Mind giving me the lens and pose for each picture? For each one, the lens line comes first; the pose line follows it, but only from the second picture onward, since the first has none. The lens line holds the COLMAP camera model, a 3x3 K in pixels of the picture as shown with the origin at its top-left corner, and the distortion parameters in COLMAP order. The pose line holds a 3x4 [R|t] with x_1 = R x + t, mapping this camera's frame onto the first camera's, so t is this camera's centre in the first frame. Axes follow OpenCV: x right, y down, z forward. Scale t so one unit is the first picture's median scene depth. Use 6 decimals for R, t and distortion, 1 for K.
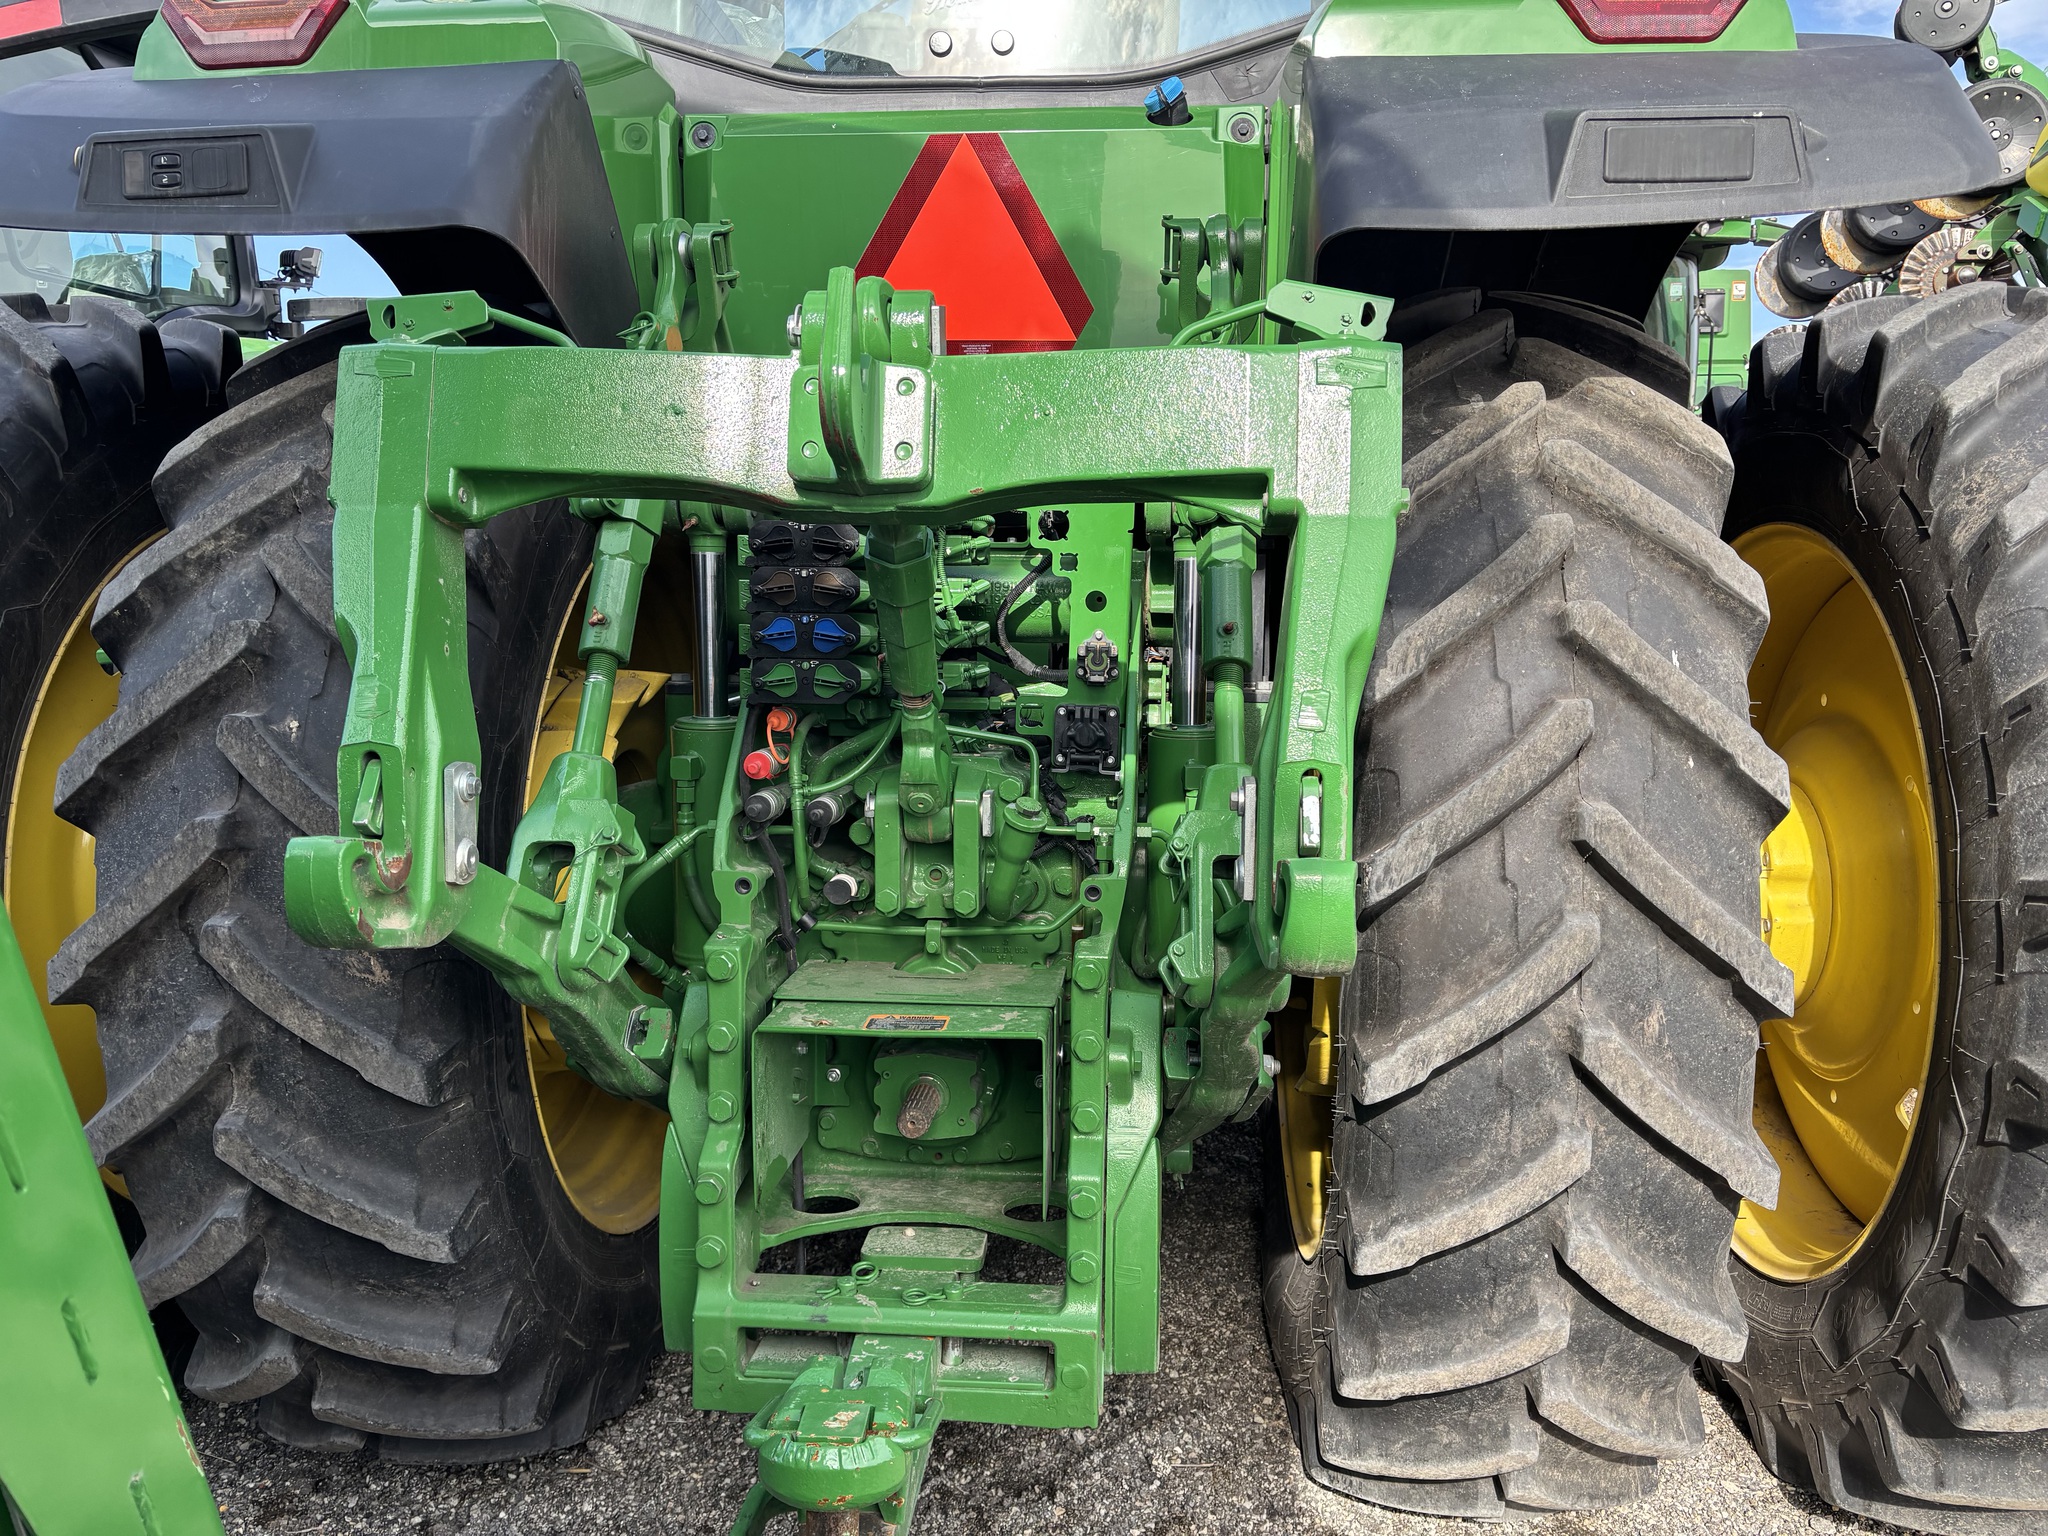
lens RADIAL K [[1575.0, 0, 1032.6], [0, 1575.0, 775.2], [0, 0, 1]] dist [0.045983, -0.036011]
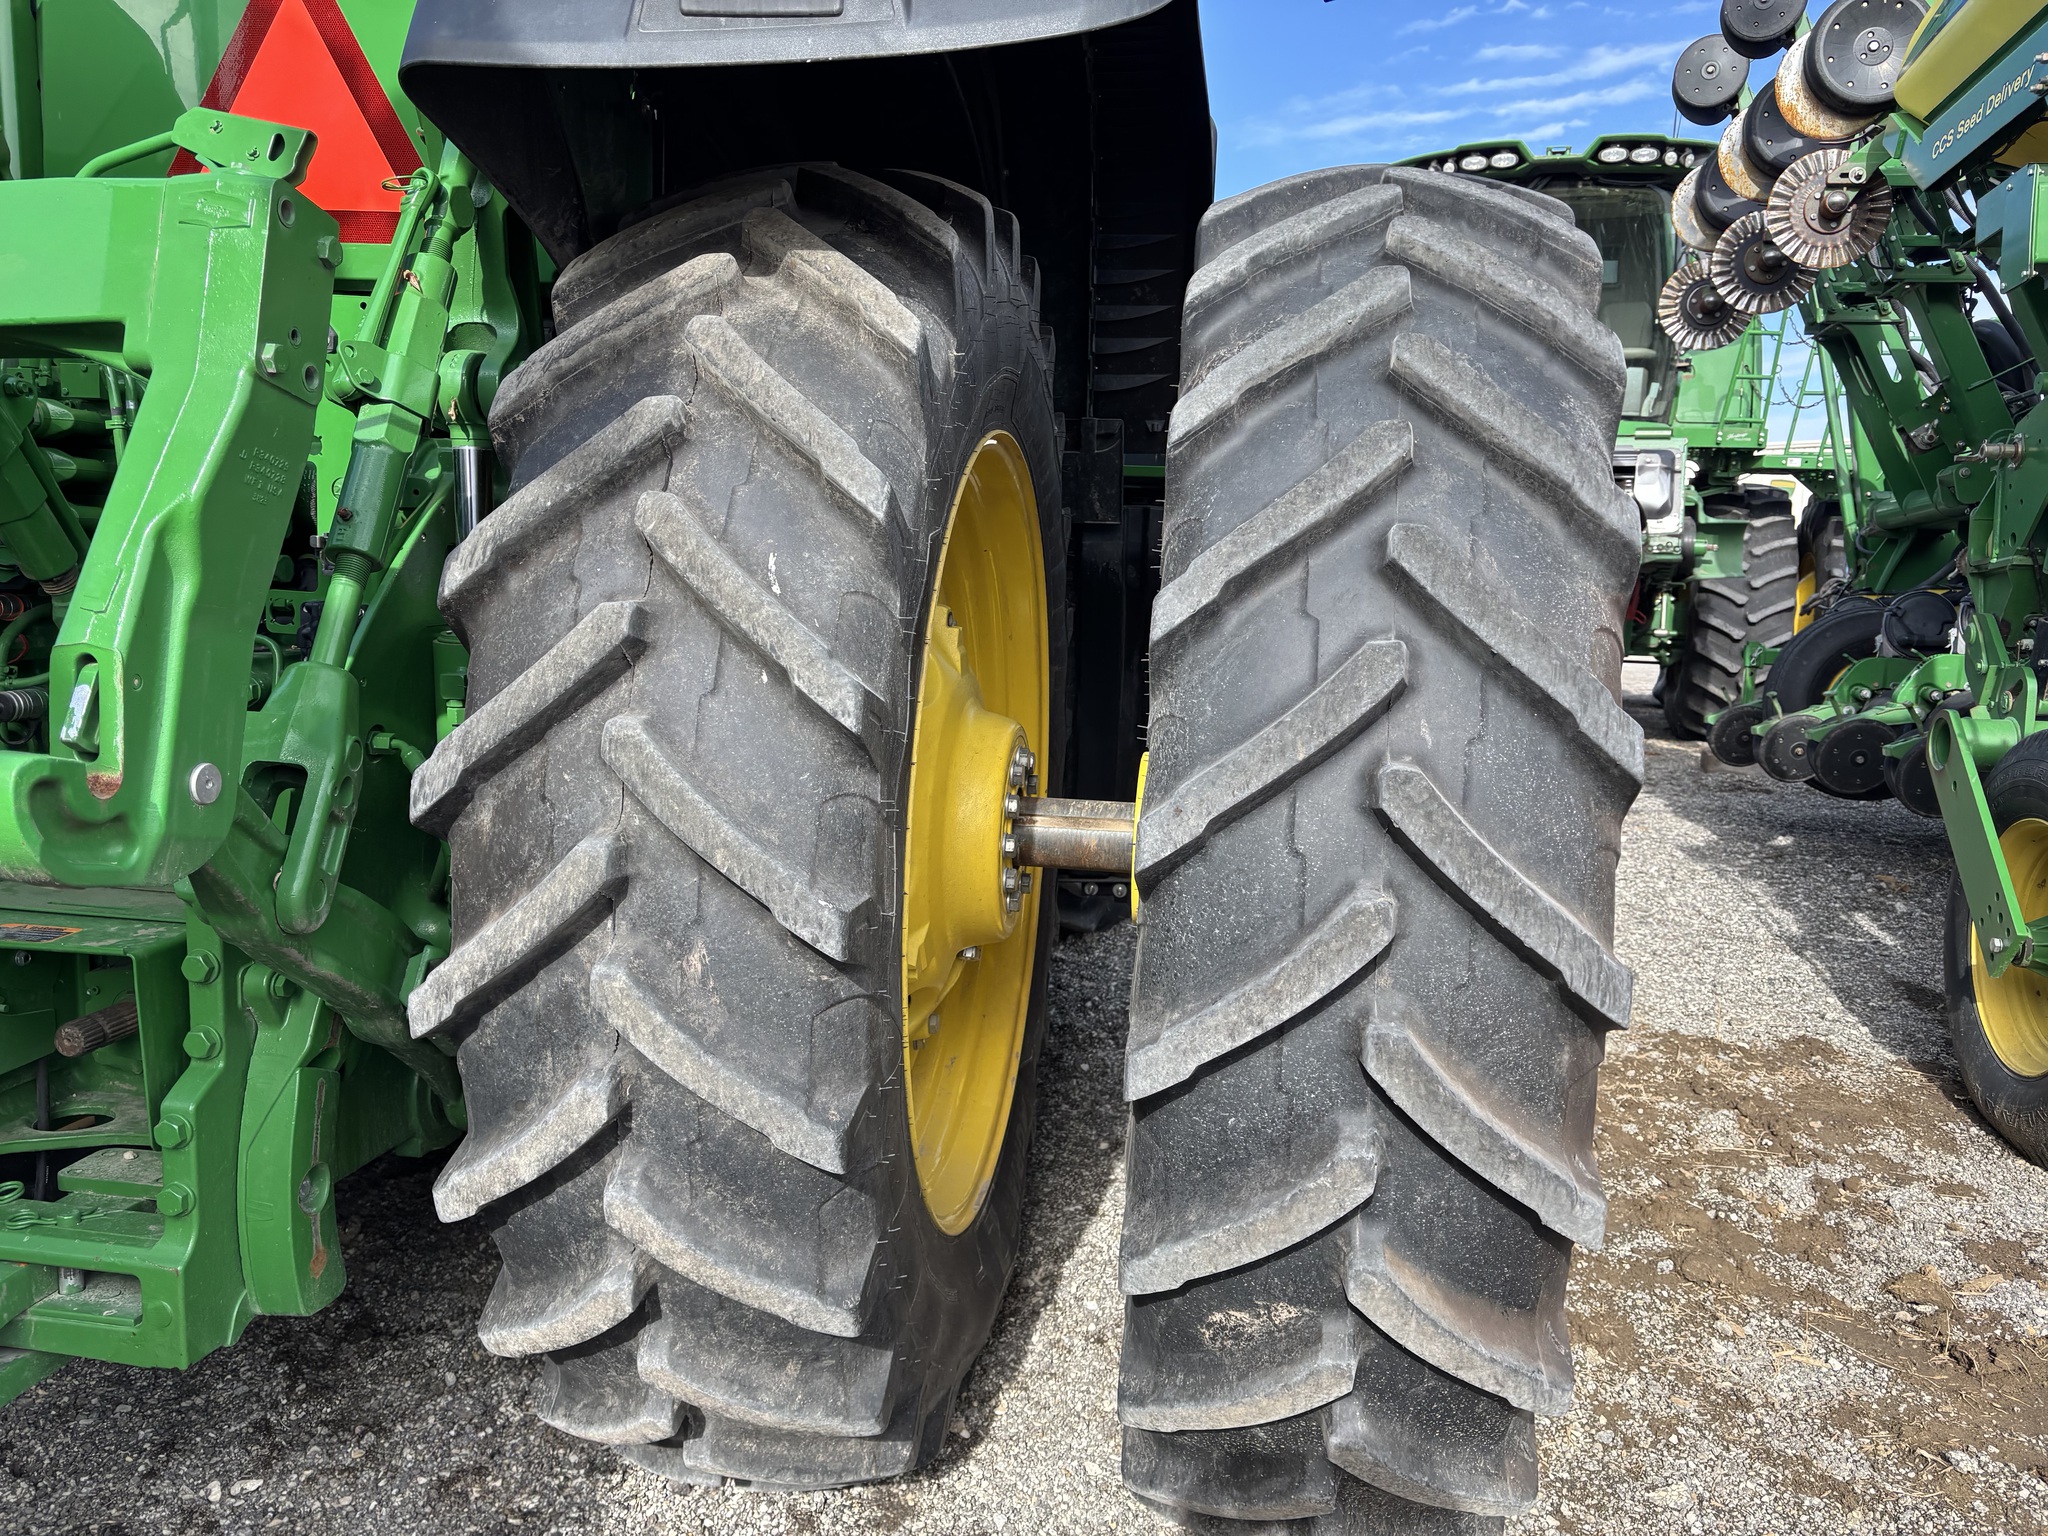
lens RADIAL K [[1575.0, 0, 1019.5], [0, 1575.0, 780.4], [0, 0, 1]] dist [0.045983, -0.036011]
pose [[0.996984, 0.039190, -0.066979, 0.621337], [-0.036660, 0.998582, 0.038595, 0.010782], [0.068397, -0.036023, 0.997008, 0.116536]]
